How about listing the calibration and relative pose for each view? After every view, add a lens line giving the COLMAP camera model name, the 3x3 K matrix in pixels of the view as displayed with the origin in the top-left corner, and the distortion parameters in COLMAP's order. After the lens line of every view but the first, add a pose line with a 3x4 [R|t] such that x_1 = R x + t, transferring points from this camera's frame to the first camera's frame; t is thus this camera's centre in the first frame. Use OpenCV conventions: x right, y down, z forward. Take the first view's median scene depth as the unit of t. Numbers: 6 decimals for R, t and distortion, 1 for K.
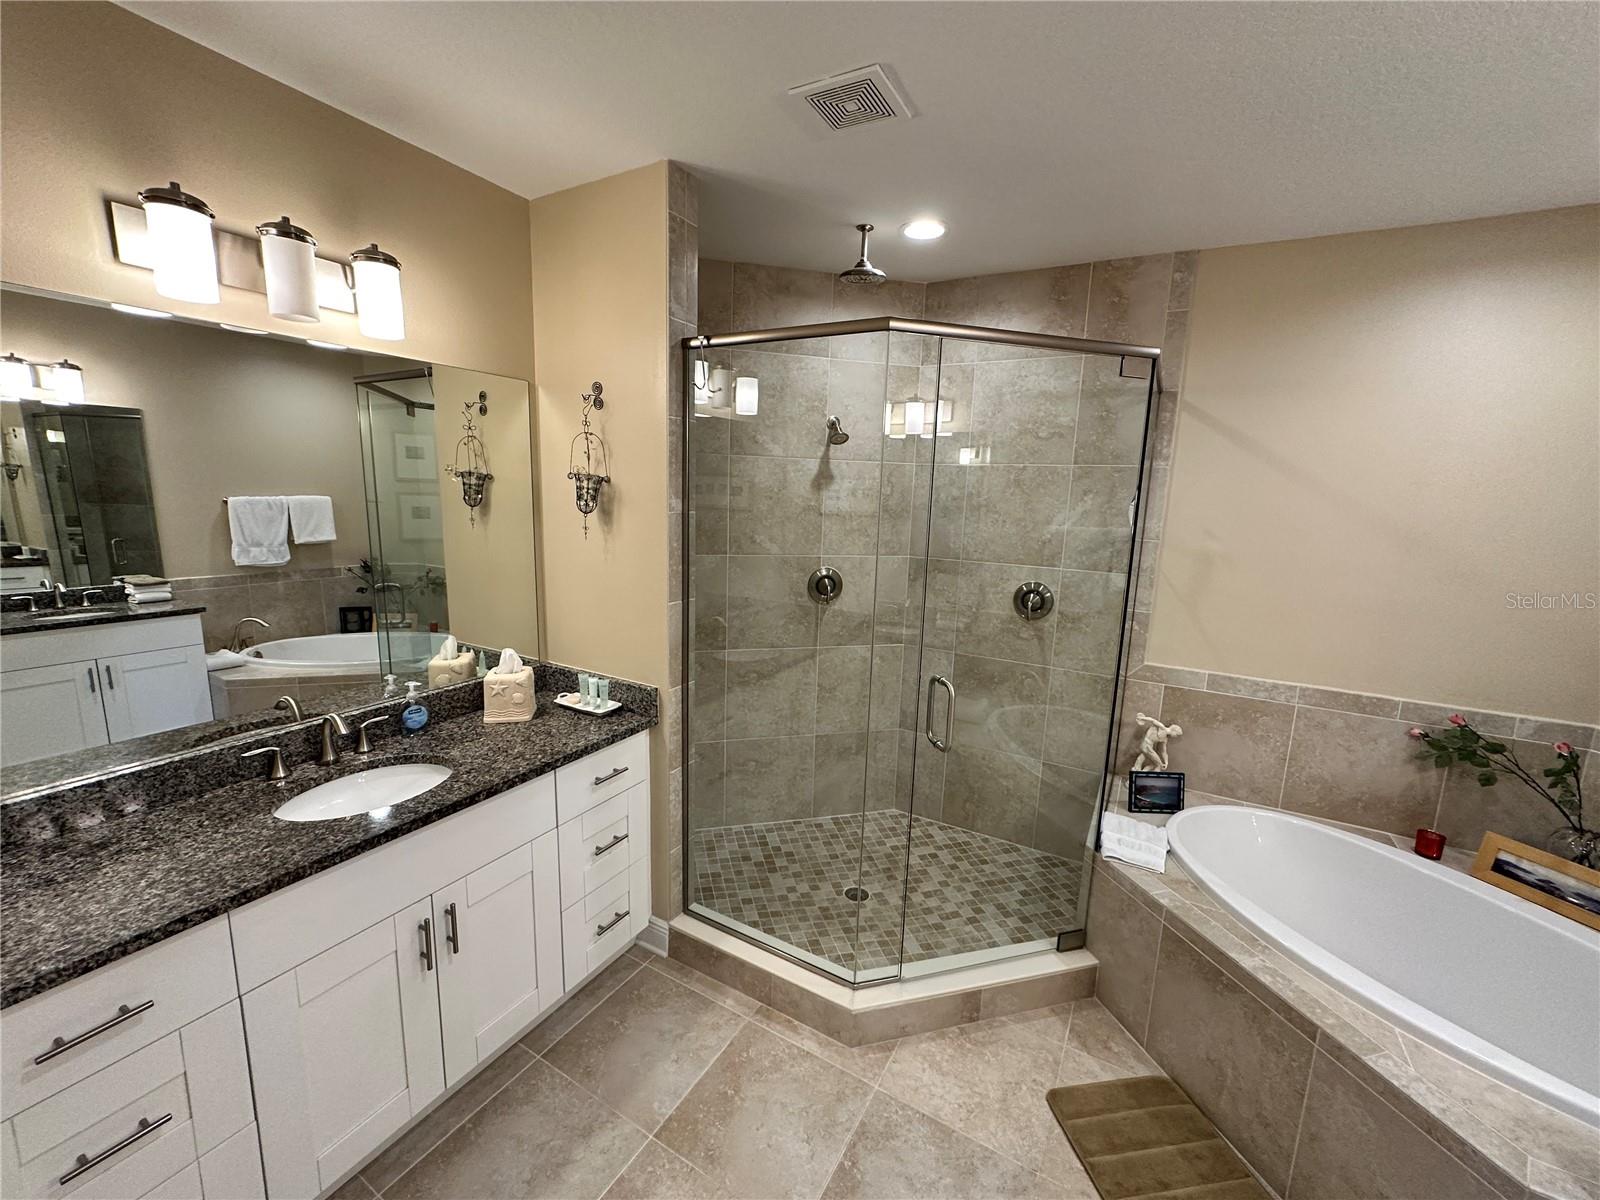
lens RADIAL K [[637.6, 0, 800.0], [0, 637.6, 600.0], [0, 0, 1]] dist [-0.000699, -0.000206]
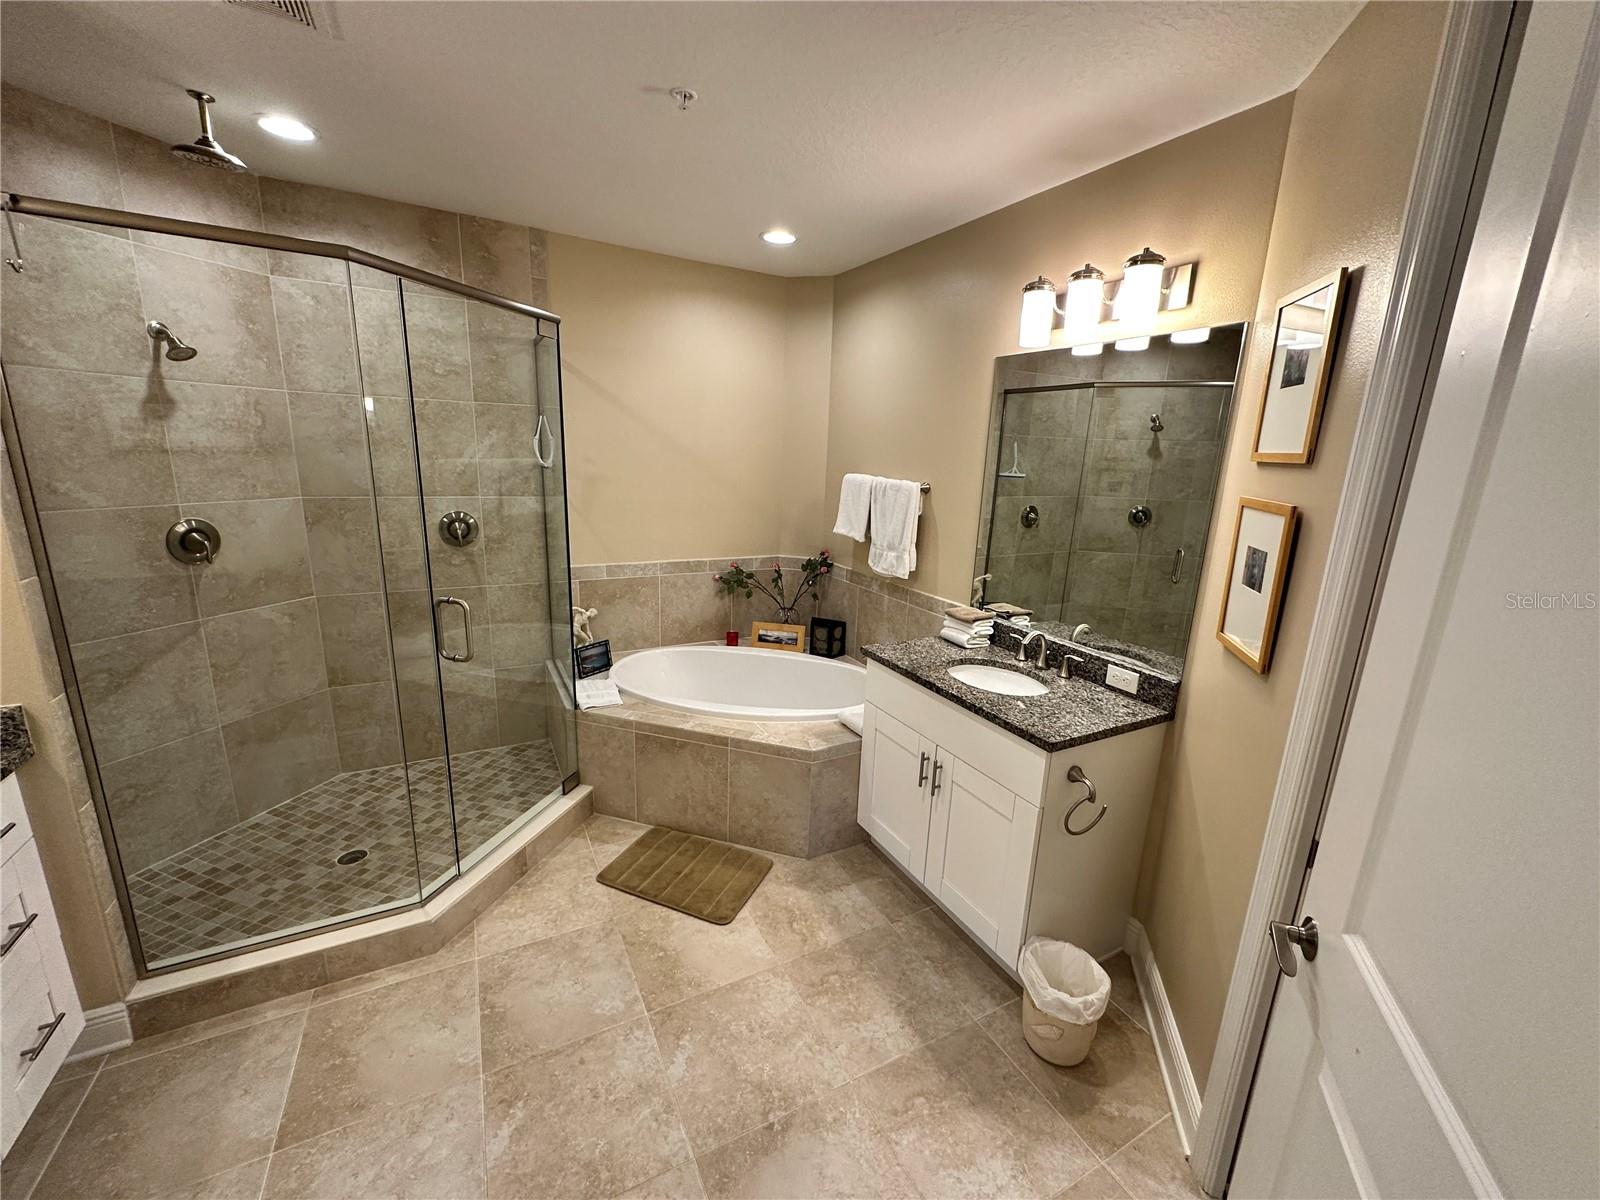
lens RADIAL K [[637.6, 0, 800.0], [0, 637.6, 600.0], [0, 0, 1]] dist [-0.000699, -0.000206]
pose [[0.530262, -0.208328, 0.821840, -0.286054], [0.123956, 0.977975, 0.167929, 0.011520], [-0.838724, 0.012826, 0.544406, -0.088655]]
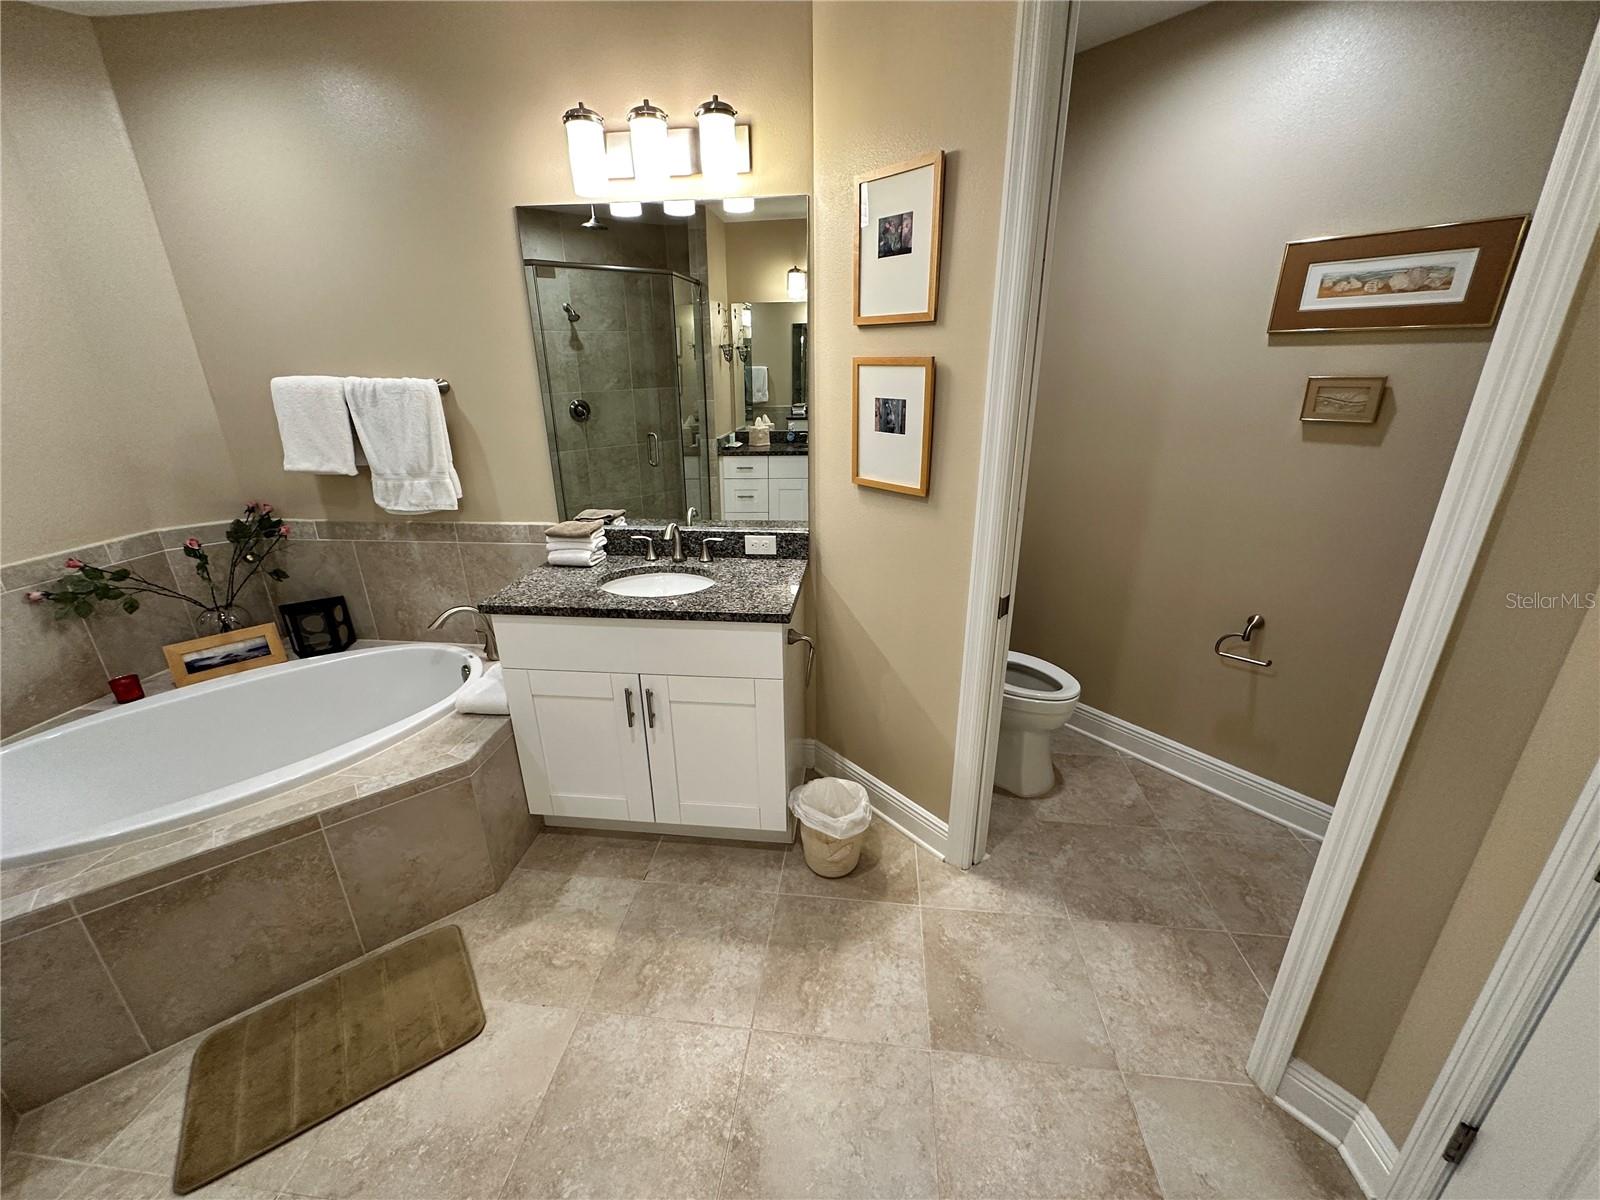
lens RADIAL K [[634.0, 0, 800.0], [0, 634.0, 600.0], [0, 0, 1]] dist [-0.003882, 0.000444]
pose [[-0.401076, -0.346402, 0.848024, -0.203420], [0.151654, 0.887861, 0.434401, -0.008557], [-0.903404, 0.302834, -0.303566, 0.280781]]
